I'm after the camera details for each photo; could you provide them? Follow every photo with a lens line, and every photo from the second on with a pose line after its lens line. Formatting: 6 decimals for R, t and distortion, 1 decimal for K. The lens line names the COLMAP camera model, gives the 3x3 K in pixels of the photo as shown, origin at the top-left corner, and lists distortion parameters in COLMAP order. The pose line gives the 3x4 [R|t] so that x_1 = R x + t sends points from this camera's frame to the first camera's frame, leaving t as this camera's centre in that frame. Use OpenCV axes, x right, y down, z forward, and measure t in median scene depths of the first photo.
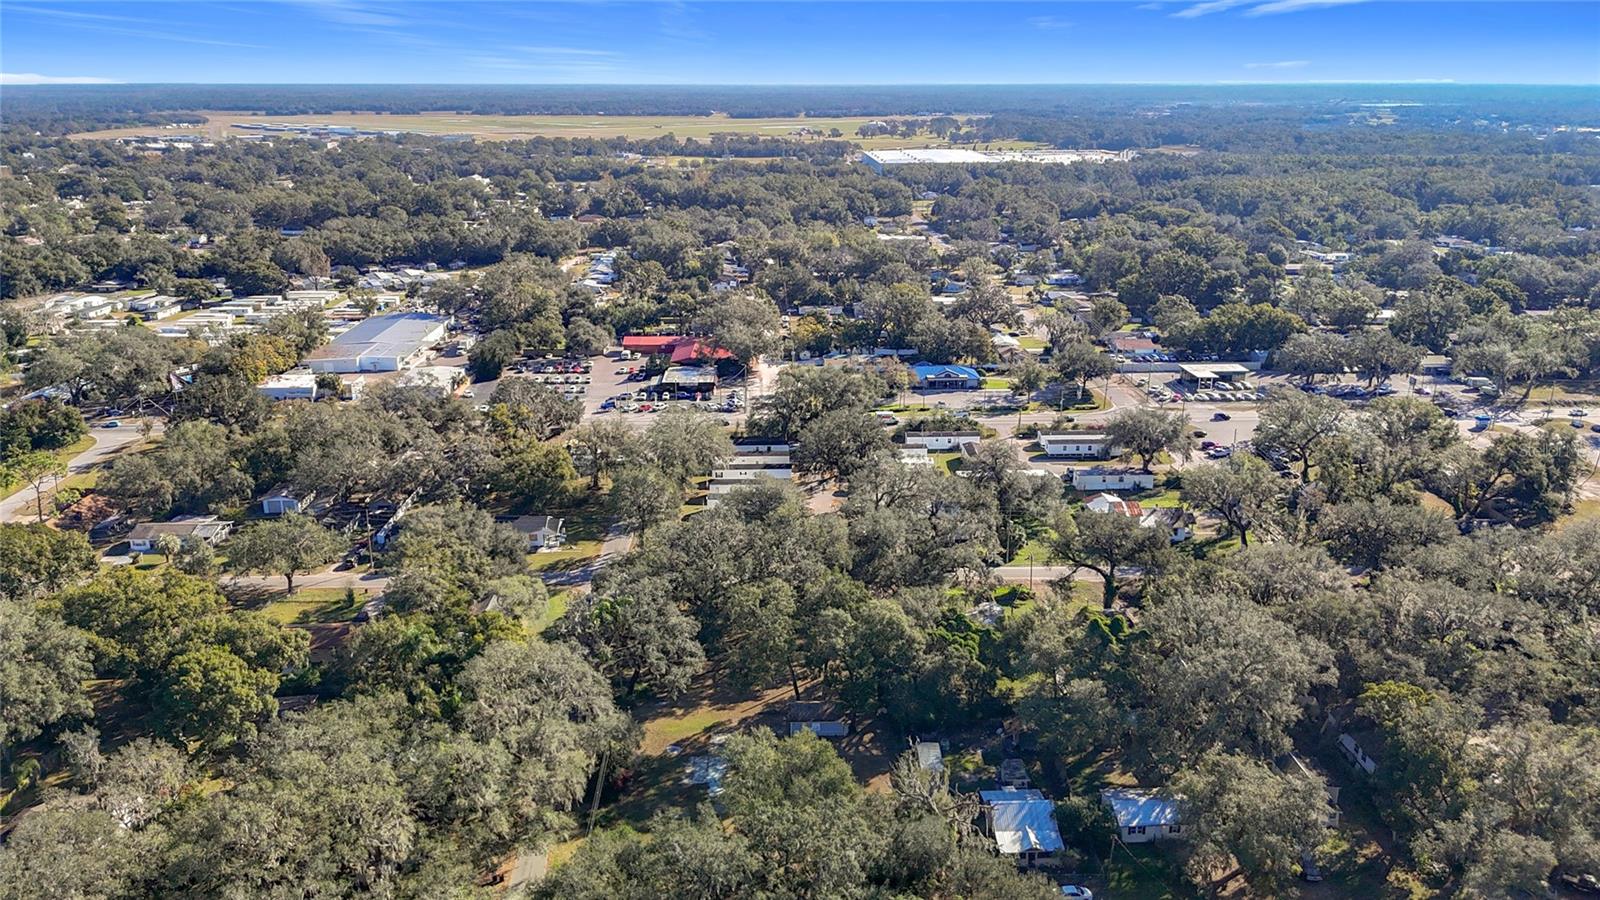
lens RADIAL K [[1219.0, 0, 806.2], [0, 1219.0, 450.1], [0, 0, 1]] dist [0.119619, -0.186234]
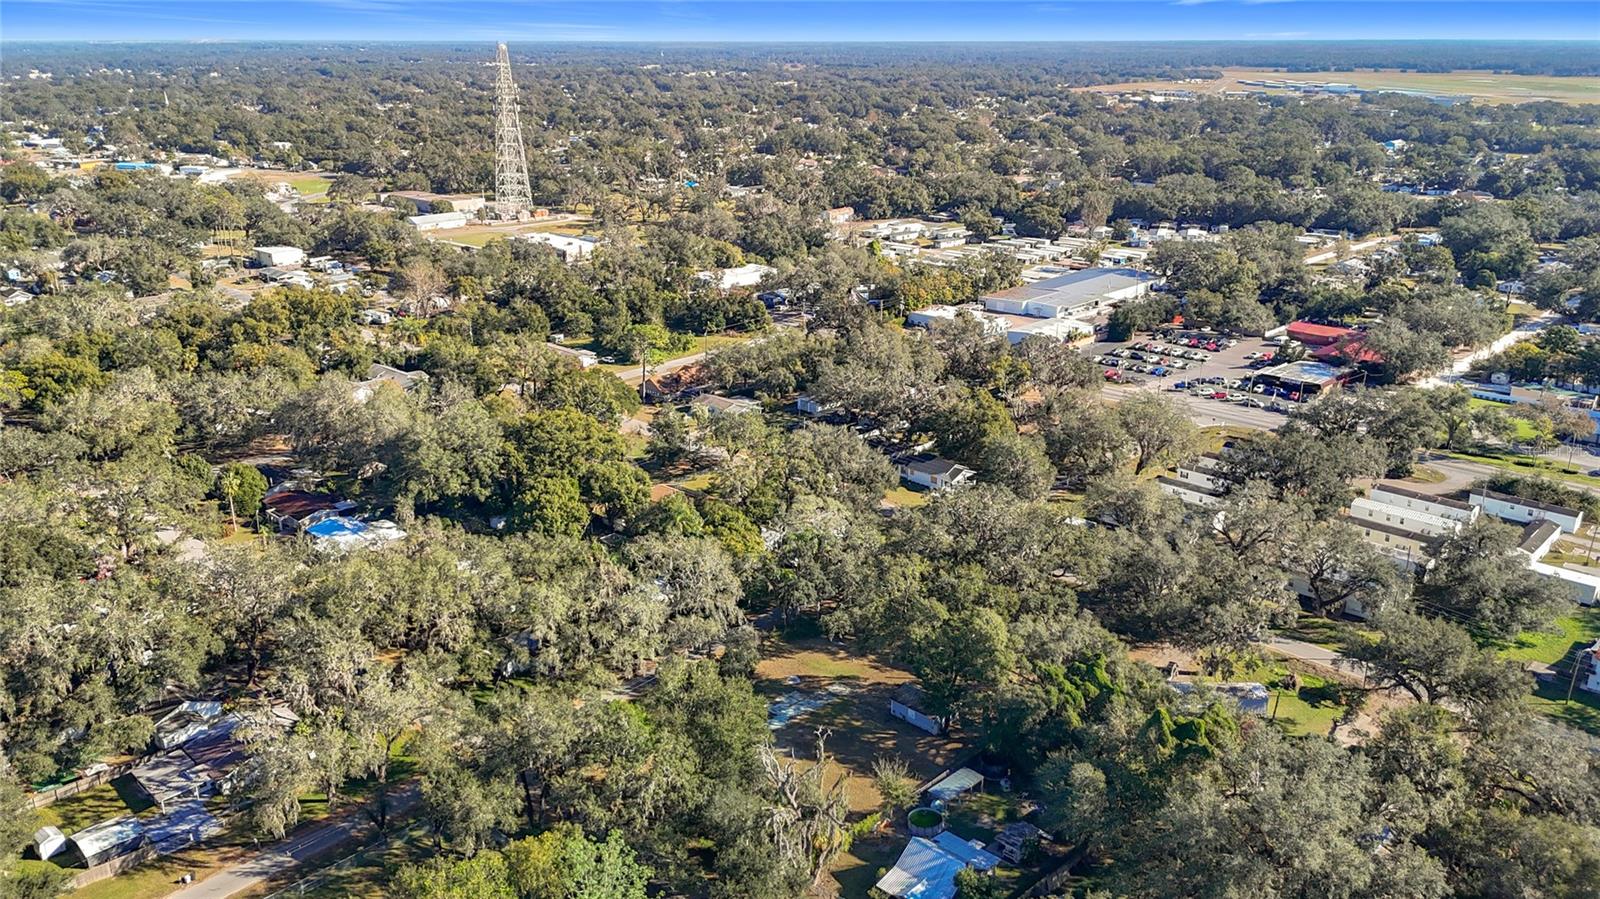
lens RADIAL K [[1219.0, 0, 806.2], [0, 1219.0, 449.6], [0, 0, 1]] dist [0.119619, -0.186234]
pose [[0.708018, 0.229815, -0.667755, 0.479243], [-0.208642, 0.971430, 0.113105, -0.061040], [0.674670, 0.059241, 0.735738, 0.190674]]
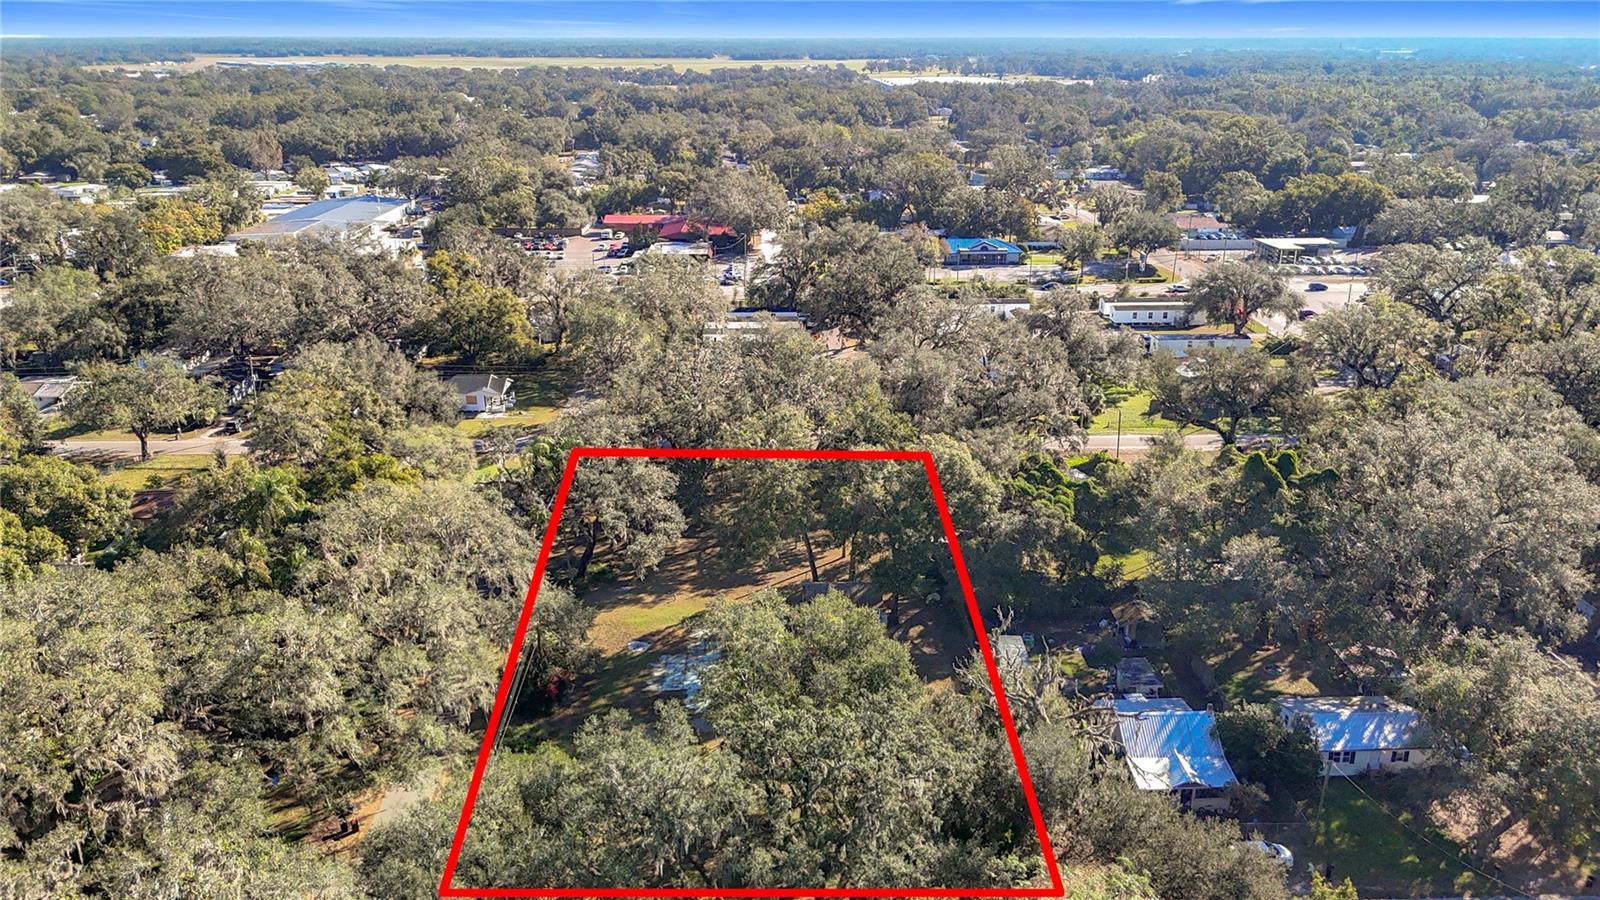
lens RADIAL K [[1213.9, 0, 804.9], [0, 1213.9, 448.4], [0, 0, 1]] dist [0.103571, -0.133704]
pose [[0.999993, 0.001468, -0.003388, -0.009762], [-0.001369, 0.999574, 0.029169, 0.099339], [0.003430, -0.029164, 0.999569, 0.278893]]
